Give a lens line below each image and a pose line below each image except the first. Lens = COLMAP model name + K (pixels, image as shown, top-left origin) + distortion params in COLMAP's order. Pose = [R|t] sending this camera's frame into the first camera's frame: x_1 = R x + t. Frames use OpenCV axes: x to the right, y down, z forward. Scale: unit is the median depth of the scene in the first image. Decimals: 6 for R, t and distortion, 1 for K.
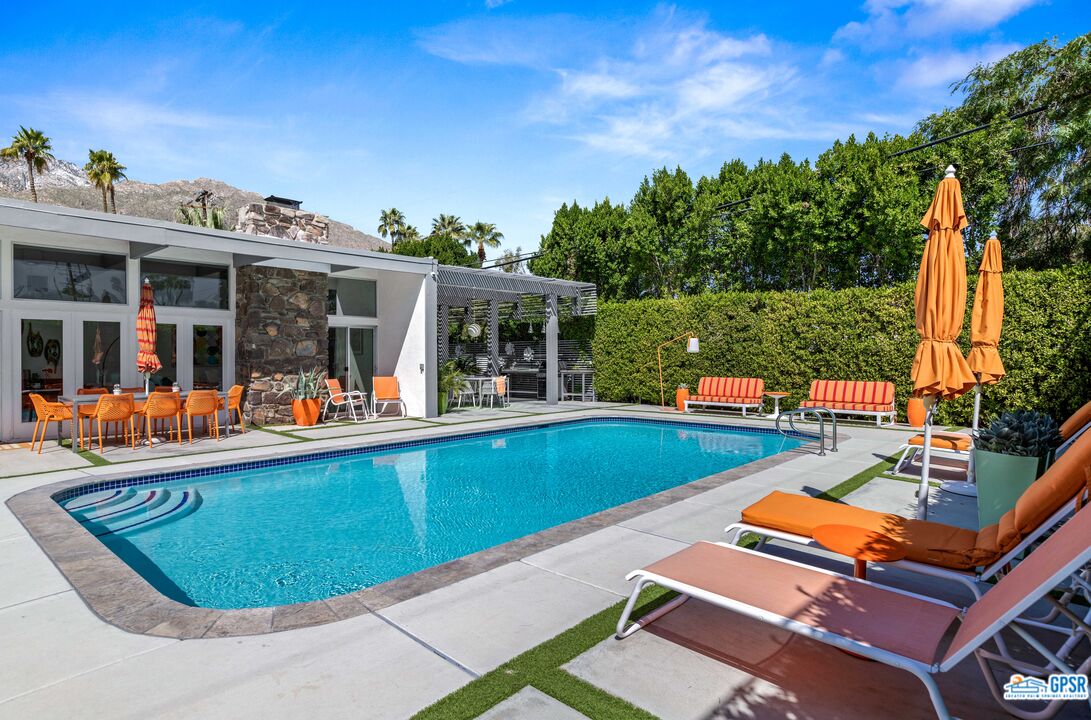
lens RADIAL K [[600.7, 0, 543.3], [0, 600.7, 356.4], [0, 0, 1]] dist [0.001735, 0.000997]
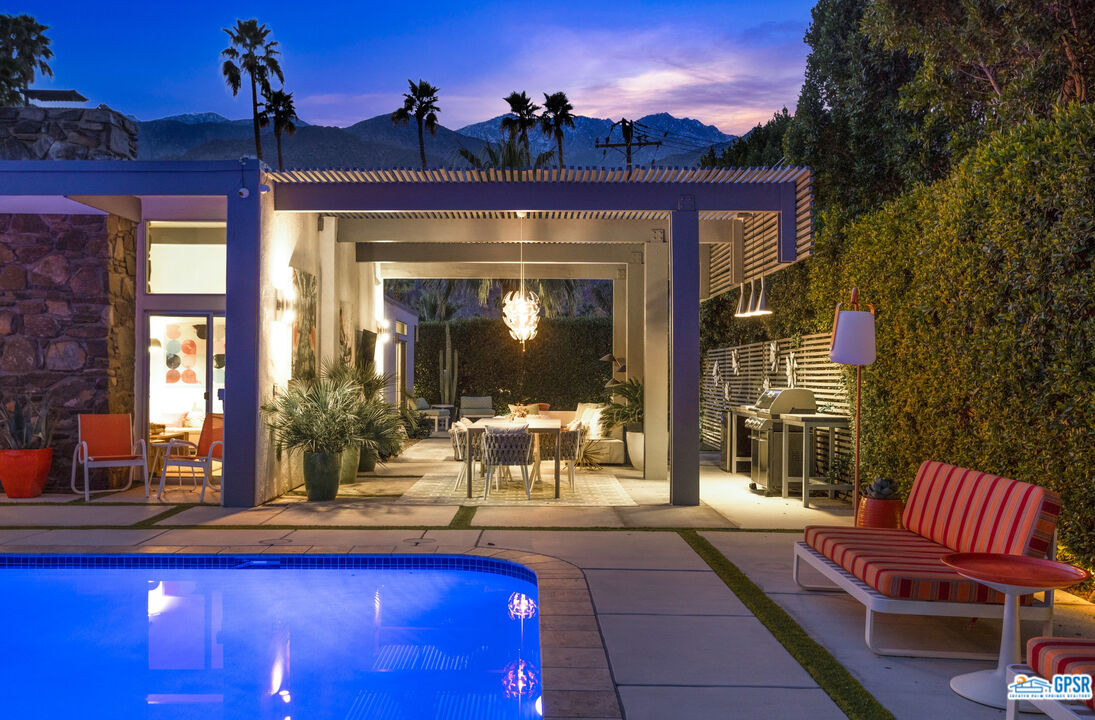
lens RADIAL K [[983.7, 0, 539.9], [0, 983.7, 370.1], [0, 0, 1]] dist [-0.001844, 0.011812]
pose [[0.672176, 0.003667, -0.740382, 0.579970], [-0.008061, 0.999965, -0.002366, -0.002037], [0.740347, 0.007558, 0.672182, 0.742868]]
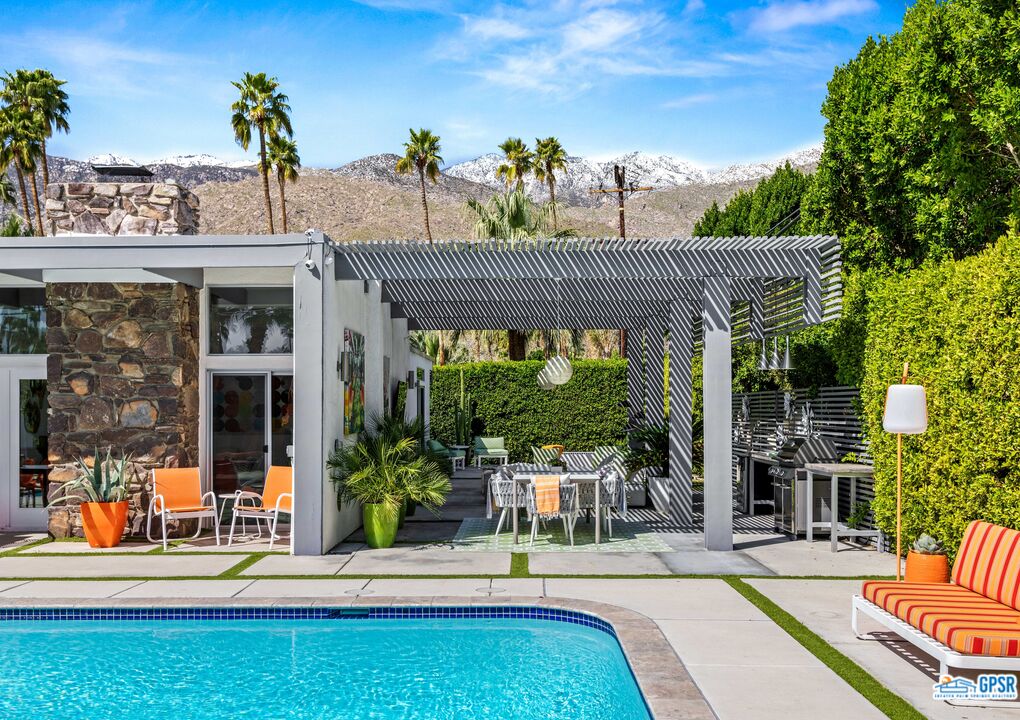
lens RADIAL K [[950.3, 0, 508.4], [0, 950.3, 403.5], [0, 0, 1]] dist [0.008484, 0.000000]
pose [[0.664503, 0.002091, -0.747283, 0.563639], [-0.000601, 0.999997, 0.002264, -0.027291], [0.747285, -0.001055, 0.664502, 0.673834]]
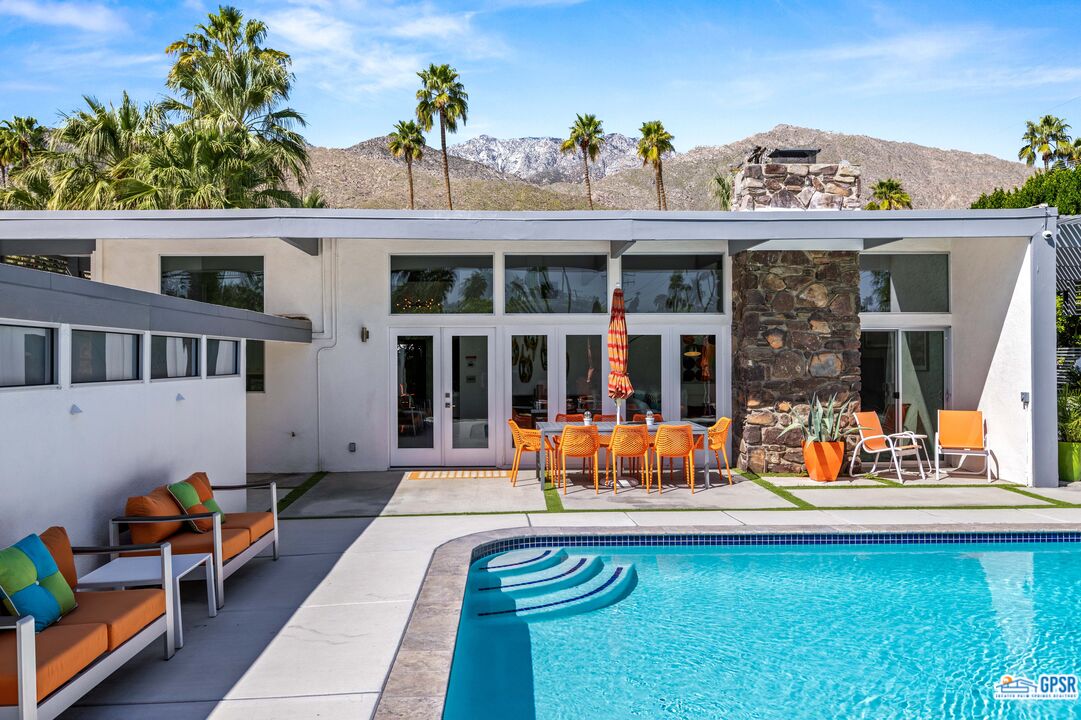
lens RADIAL K [[842.3, 0, 501.6], [0, 842.3, 351.5], [0, 0, 1]] dist [-0.002871, -0.001740]
pose [[0.672018, -0.002967, -0.740529, 0.064481], [0.000646, 0.999994, -0.003420, -0.026774], [0.740534, 0.001820, 0.672016, 0.096018]]
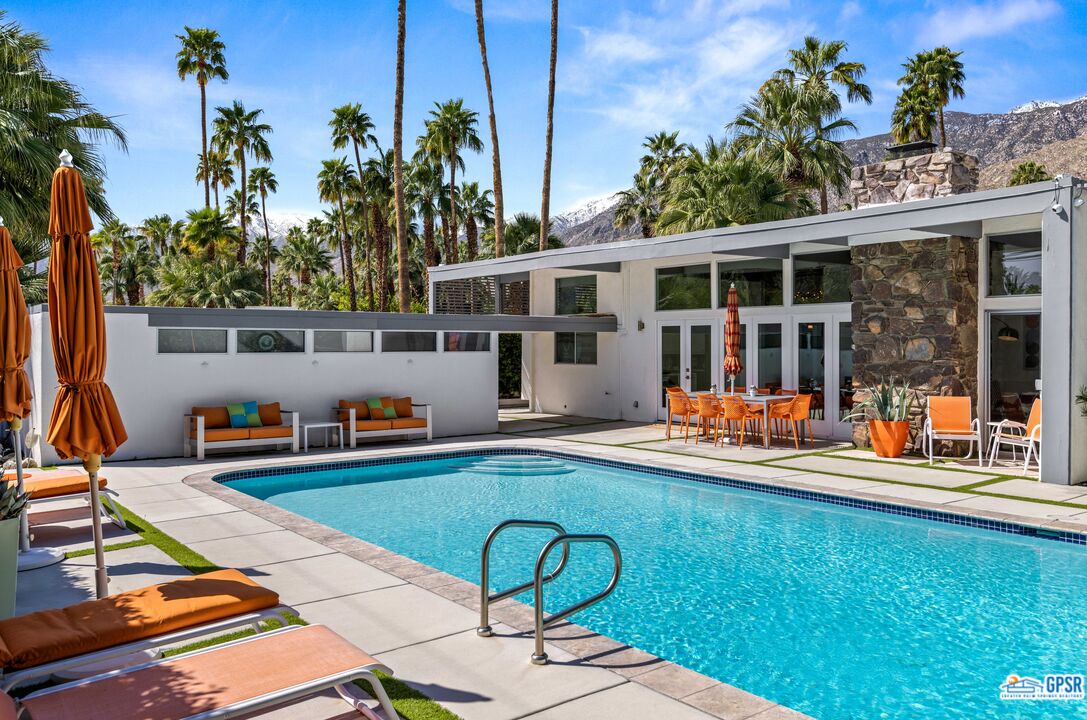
lens RADIAL K [[876.6, 0, 551.1], [0, 876.6, 343.6], [0, 0, 1]] dist [0.015748, 0.000555]
pose [[-0.181923, 0.004230, -0.983304, 0.719901], [0.002324, 0.999990, 0.003872, -0.026446], [0.983310, -0.001581, -0.181931, 0.790355]]
